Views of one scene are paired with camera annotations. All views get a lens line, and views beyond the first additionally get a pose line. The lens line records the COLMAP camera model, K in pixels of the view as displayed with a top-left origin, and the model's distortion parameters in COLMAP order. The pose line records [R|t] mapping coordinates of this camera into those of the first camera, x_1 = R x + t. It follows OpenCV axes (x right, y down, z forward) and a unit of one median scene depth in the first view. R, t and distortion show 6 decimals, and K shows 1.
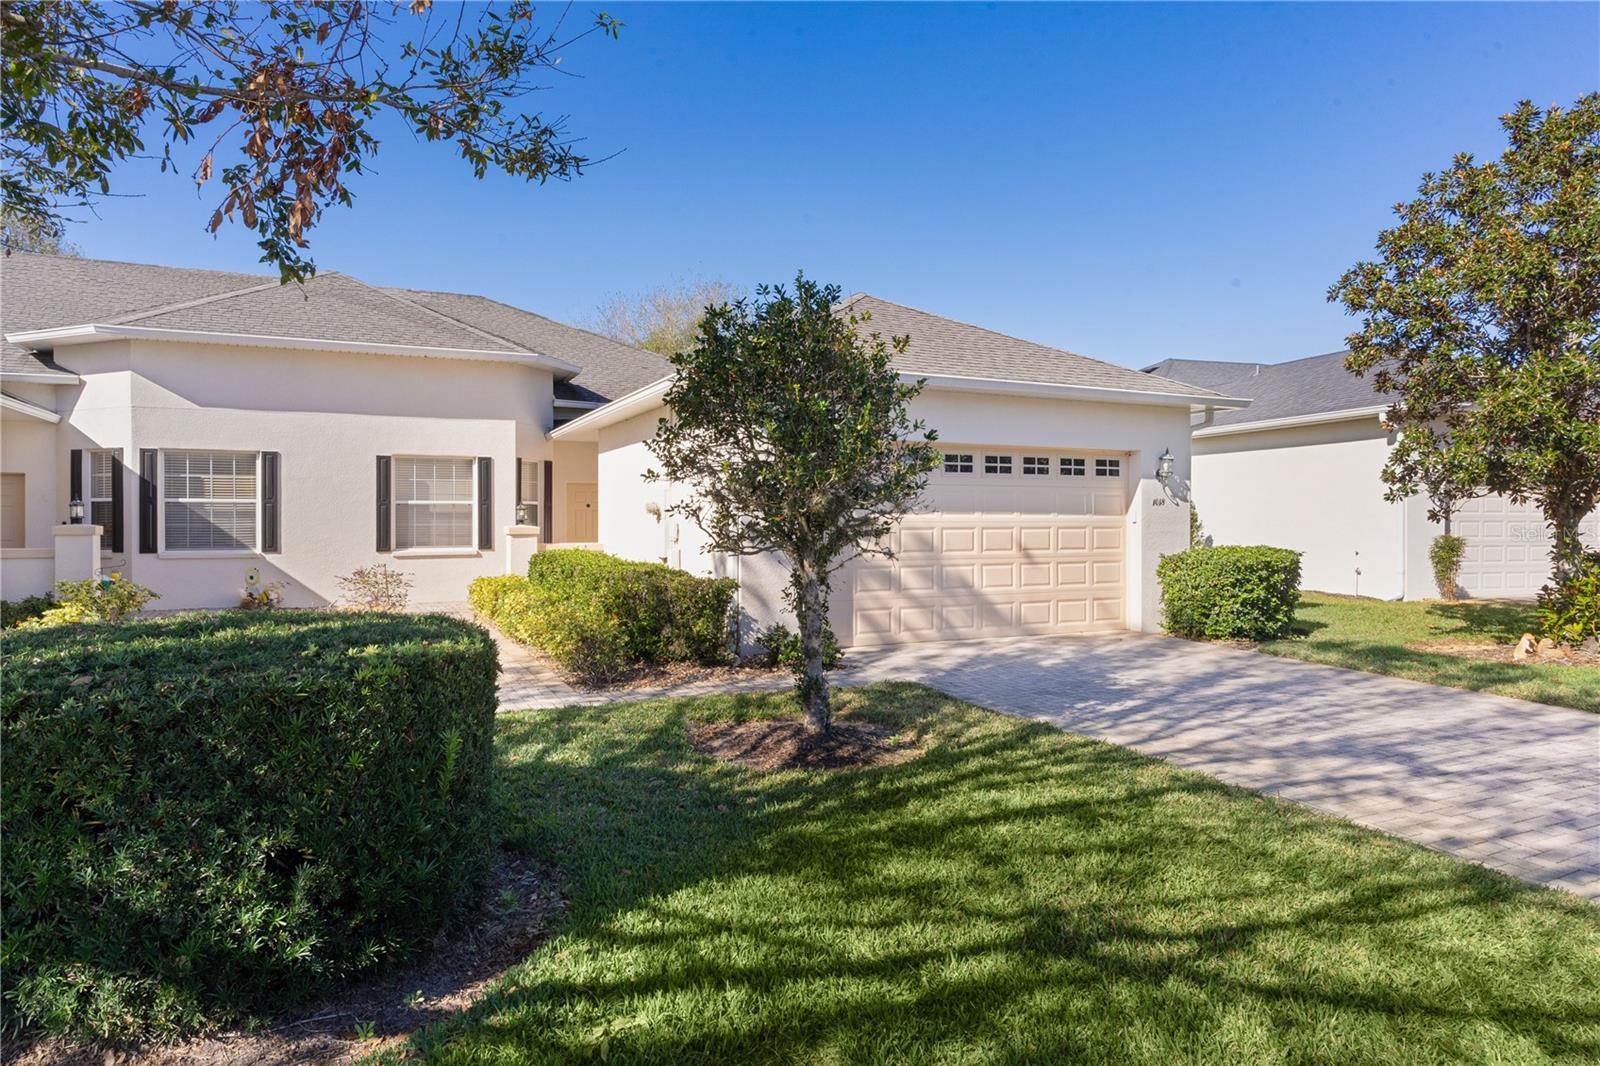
lens RADIAL K [[942.8, 0, 786.2], [0, 942.8, 531.0], [0, 0, 1]] dist [-0.004313, 0.005176]
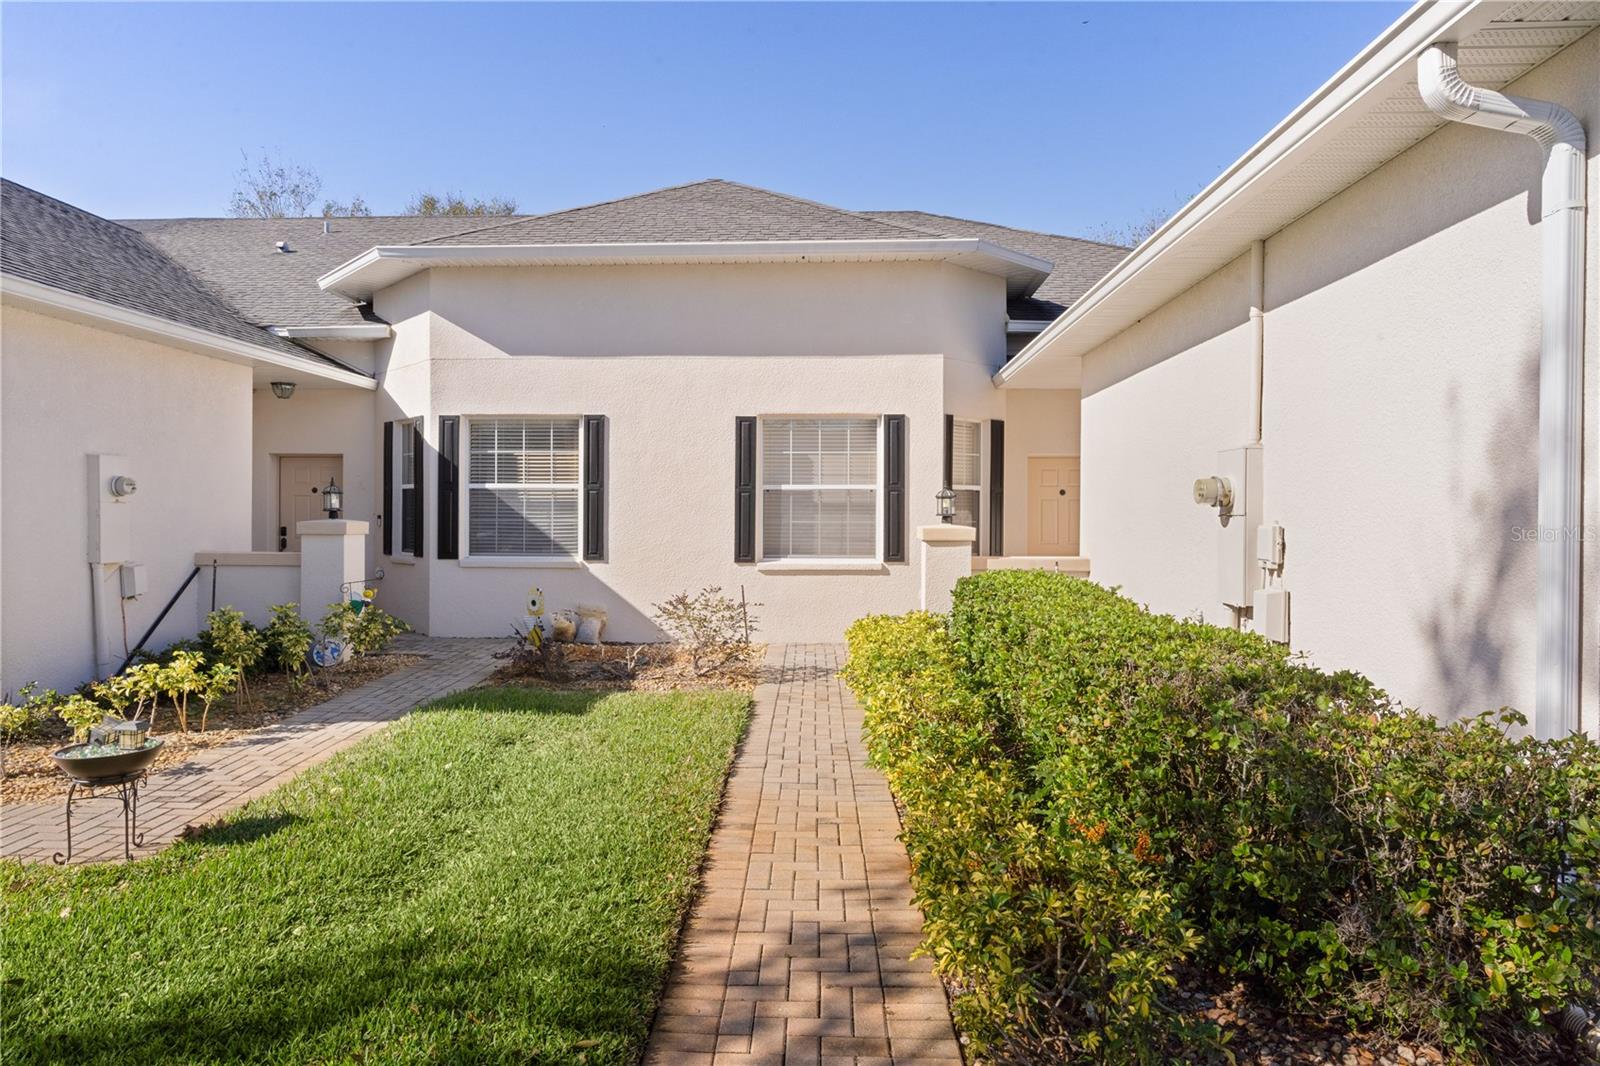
lens RADIAL K [[989.8, 0, 784.9], [0, 989.8, 516.8], [0, 0, 1]] dist [0.003262, 0.001069]
pose [[0.886063, 0.004859, -0.463539, -0.091808], [-0.008703, 0.999943, -0.006154, -0.006825], [0.463483, 0.009487, 0.886055, 0.443891]]
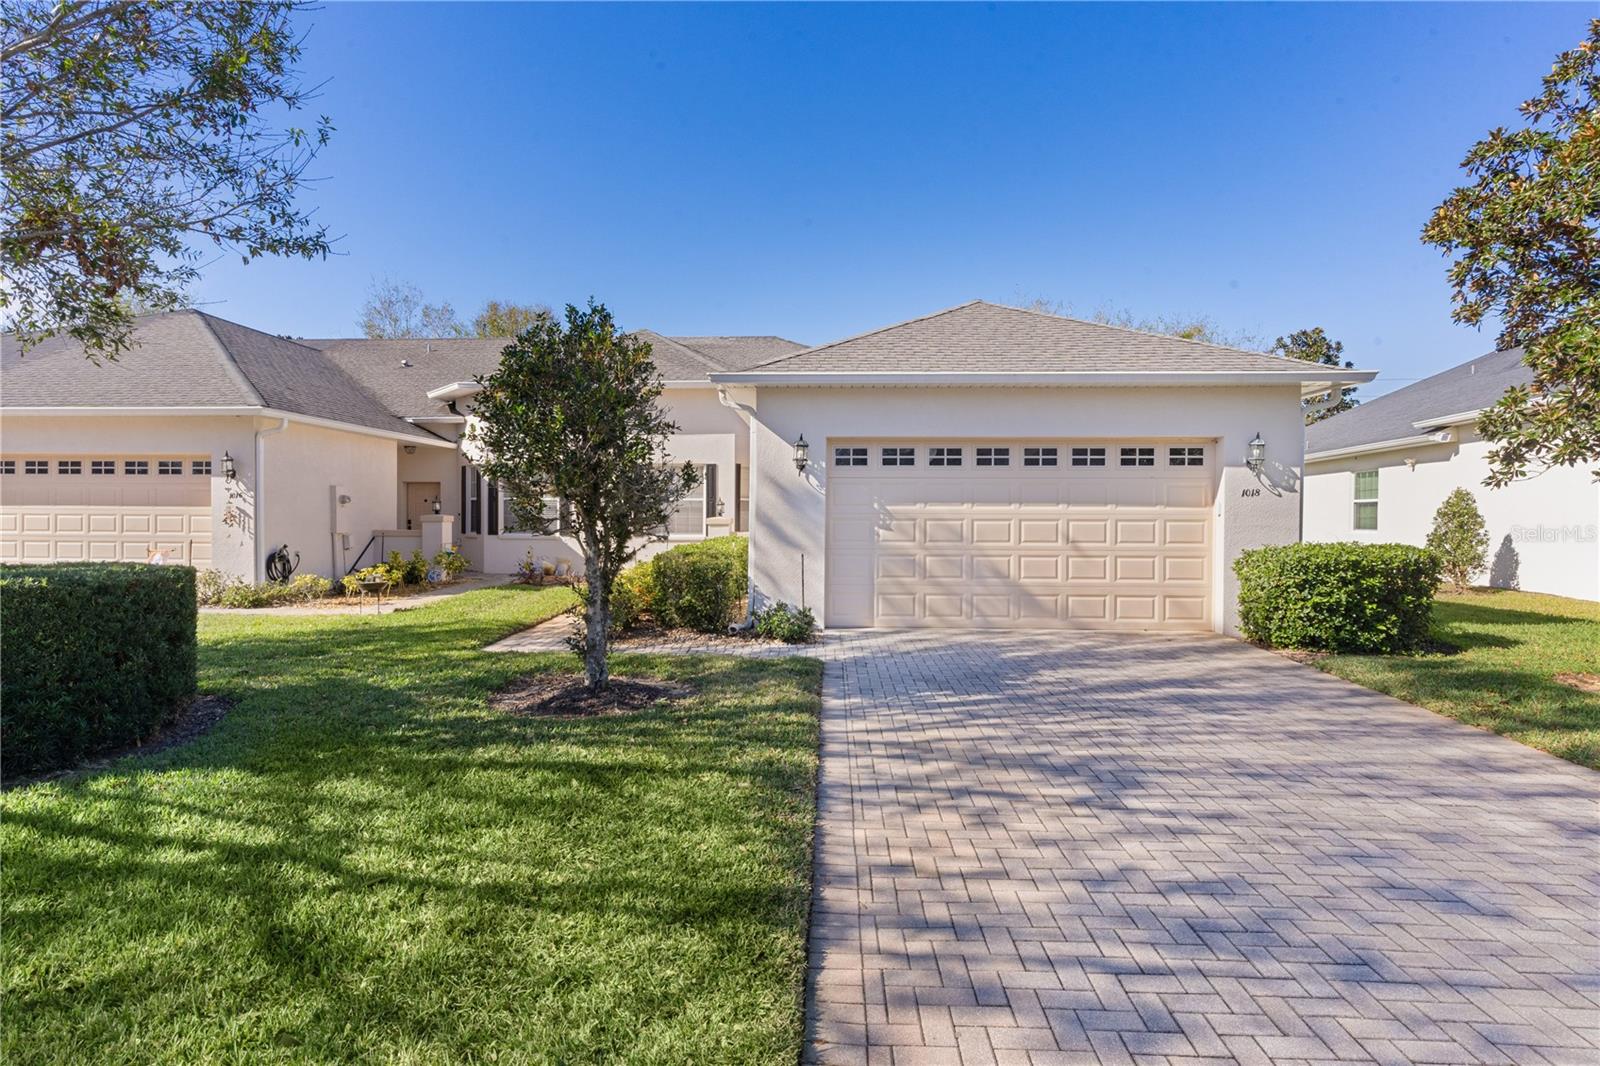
lens RADIAL K [[803.6, 0, 797.8], [0, 803.6, 527.6], [0, 0, 1]] dist [0.006571, -0.001806]
pose [[0.887568, 0.009519, -0.460578, 0.329587], [-0.009219, 0.999953, 0.002900, 0.004142], [0.460584, 0.001673, 0.887614, 0.100610]]
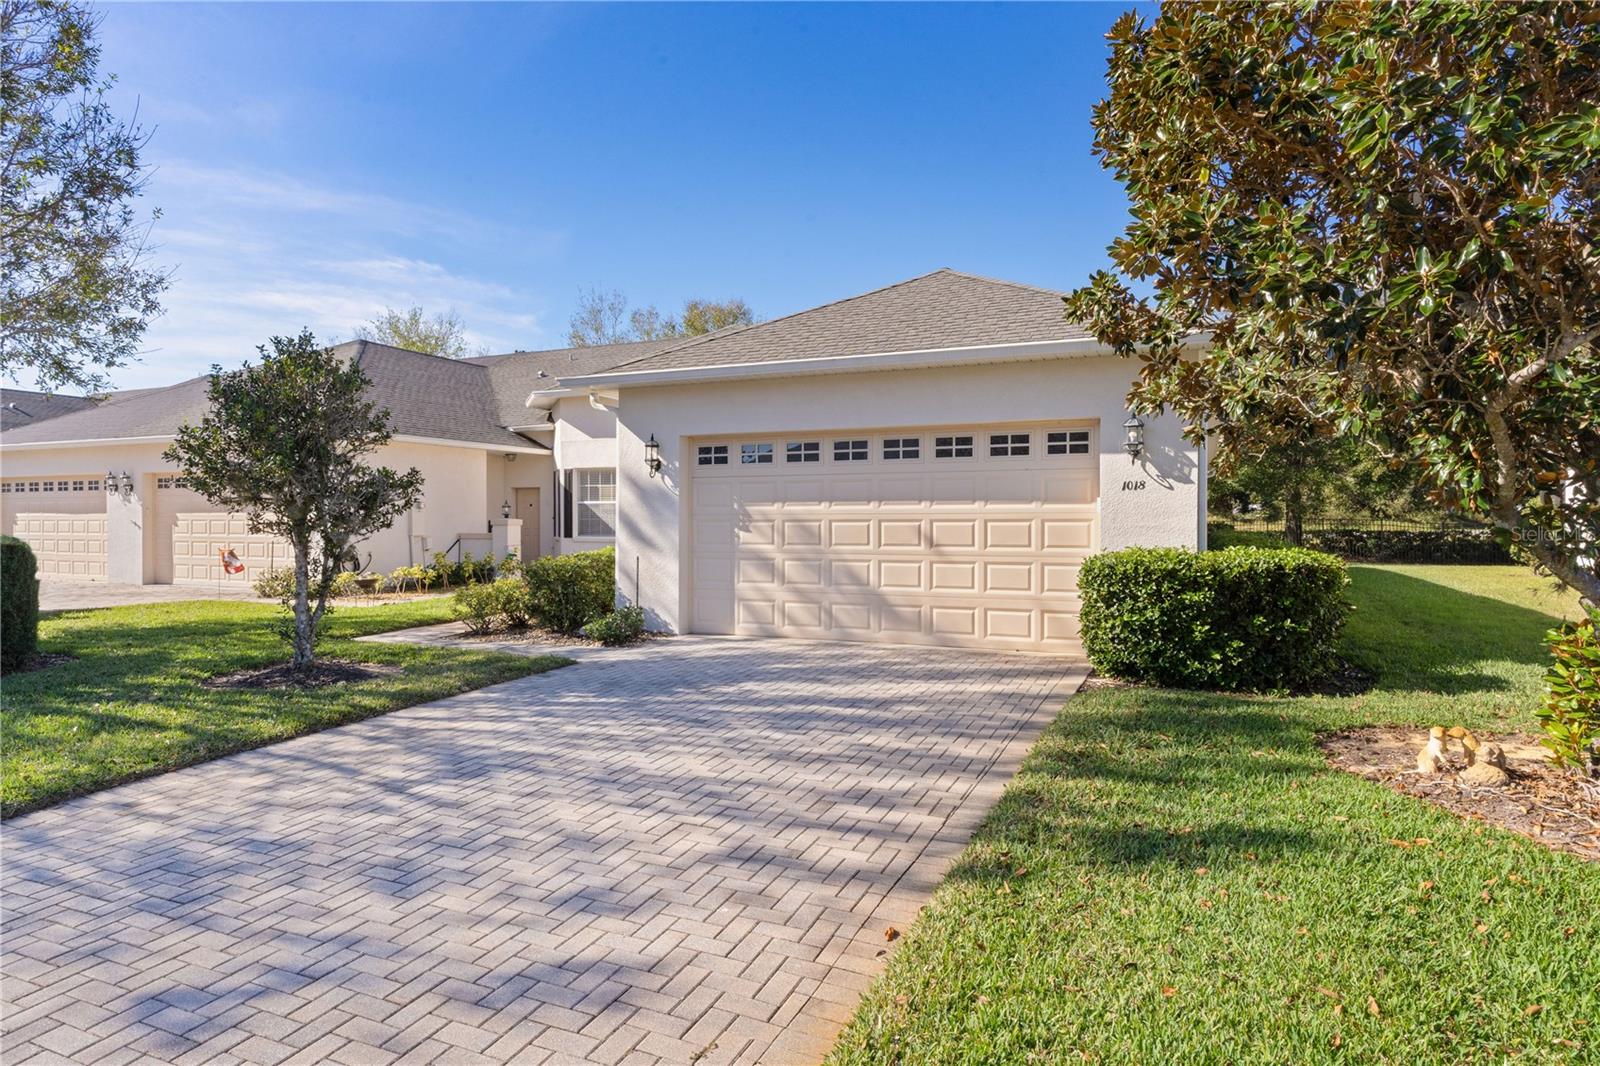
lens RADIAL K [[919.4, 0, 798.8], [0, 919.4, 526.7], [0, 0, 1]] dist [0.002606, 0.004938]
pose [[0.660789, 0.004388, -0.750559, 0.684071], [-0.004918, 0.999987, 0.001517, 0.001698], [0.750556, 0.002689, 0.660802, 0.300688]]
